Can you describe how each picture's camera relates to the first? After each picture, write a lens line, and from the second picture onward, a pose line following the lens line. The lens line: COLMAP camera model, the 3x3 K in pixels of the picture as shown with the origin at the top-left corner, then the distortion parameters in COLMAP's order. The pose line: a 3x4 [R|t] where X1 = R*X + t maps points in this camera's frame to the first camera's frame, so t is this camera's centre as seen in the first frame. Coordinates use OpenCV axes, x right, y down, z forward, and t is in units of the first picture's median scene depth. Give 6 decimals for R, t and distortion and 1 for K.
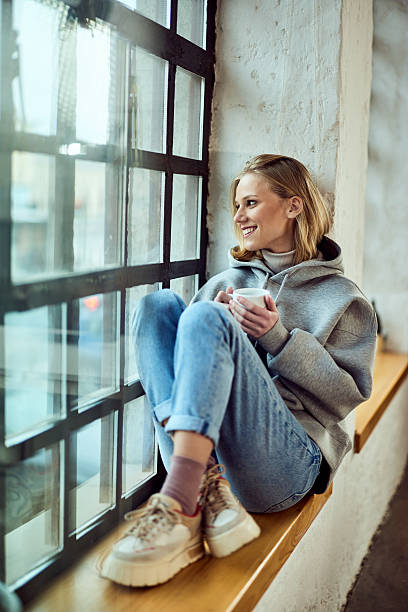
lens RADIAL K [[954.5, 0, 204.0], [0, 954.5, 306.0], [0, 0, 1]] dist [-0.101884, 0.035613]
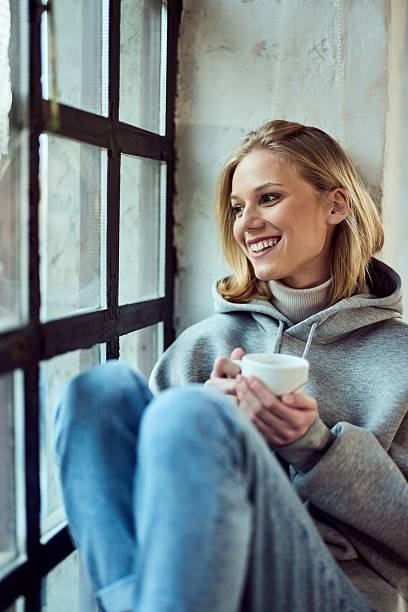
lens RADIAL K [[954.5, 0, 204.0], [0, 954.5, 306.0], [0, 0, 1]] dist [-0.101884, 0.035613]
pose [[0.997188, -0.022543, 0.071473, -0.025281], [0.023983, 0.999525, -0.019344, -0.034753], [-0.071003, 0.021004, 0.997255, 0.428480]]
